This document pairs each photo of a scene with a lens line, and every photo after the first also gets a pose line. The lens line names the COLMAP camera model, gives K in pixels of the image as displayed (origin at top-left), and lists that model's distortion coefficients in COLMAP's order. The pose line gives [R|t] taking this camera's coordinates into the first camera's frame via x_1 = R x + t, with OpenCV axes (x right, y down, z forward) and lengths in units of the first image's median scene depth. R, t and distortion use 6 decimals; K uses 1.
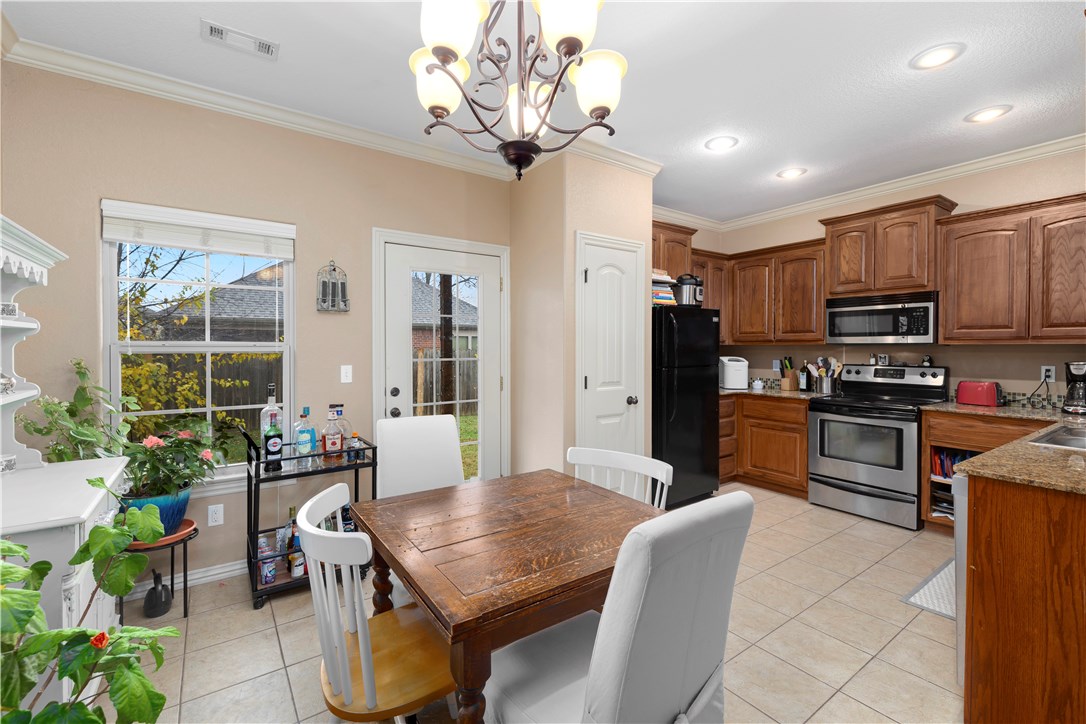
lens RADIAL K [[471.7, 0, 543.9], [0, 471.7, 354.5], [0, 0, 1]] dist [0.001840, 0.000173]
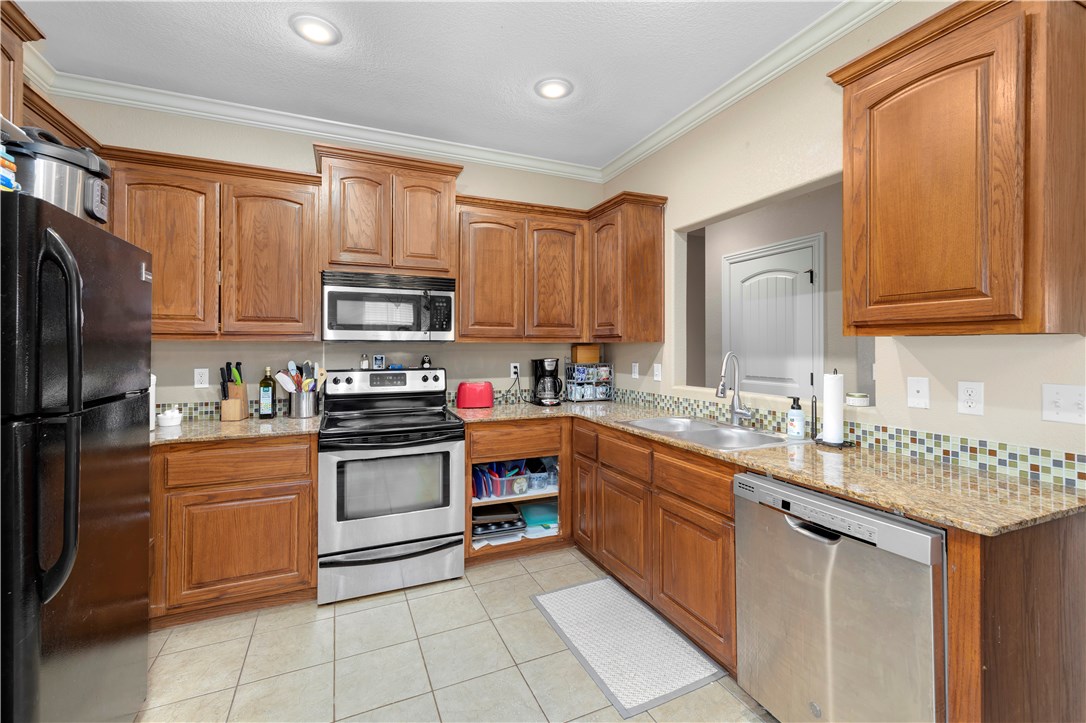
lens RADIAL K [[456.1, 0, 542.5], [0, 456.1, 343.9], [0, 0, 1]] dist [-0.000213, 0.000045]
pose [[0.204346, 0.005937, 0.978881, 0.056471], [0.015274, 0.999841, -0.009253, -0.007856], [-0.978780, 0.016842, 0.204223, 0.632098]]
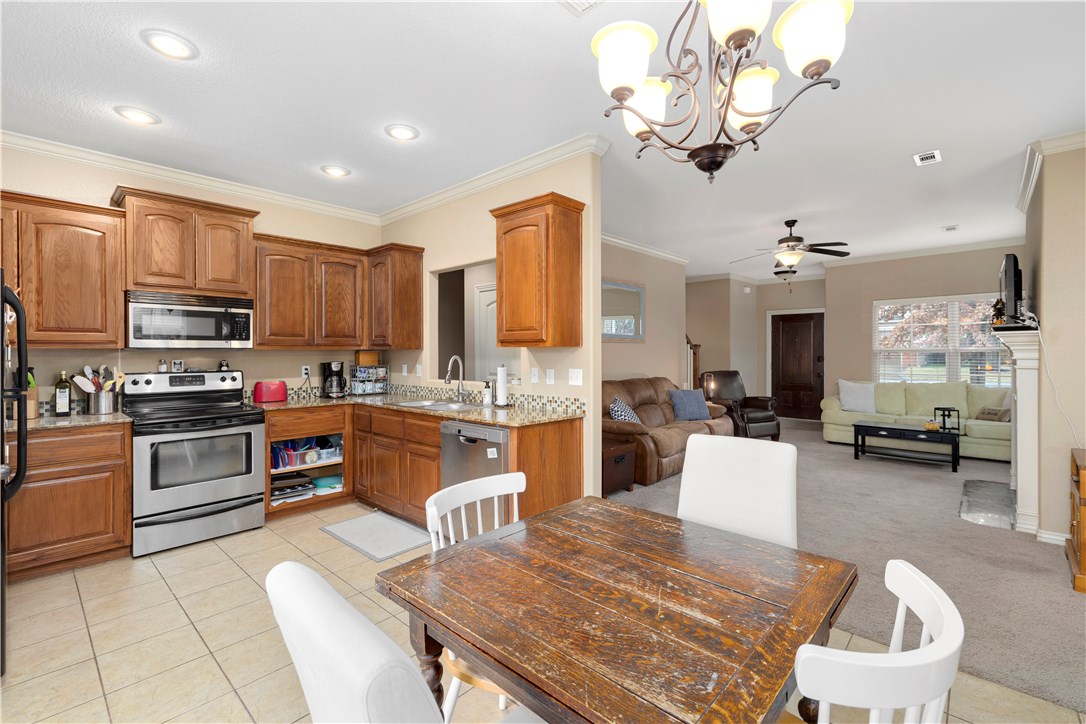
lens RADIAL K [[471.7, 0, 543.9], [0, 471.7, 354.5], [0, 0, 1]] dist [0.001840, 0.000173]
pose [[-0.206735, -0.005154, 0.978383, -0.328394], [0.016924, 0.999818, 0.008843, -0.007541], [-0.978251, 0.018386, -0.206610, 0.536379]]
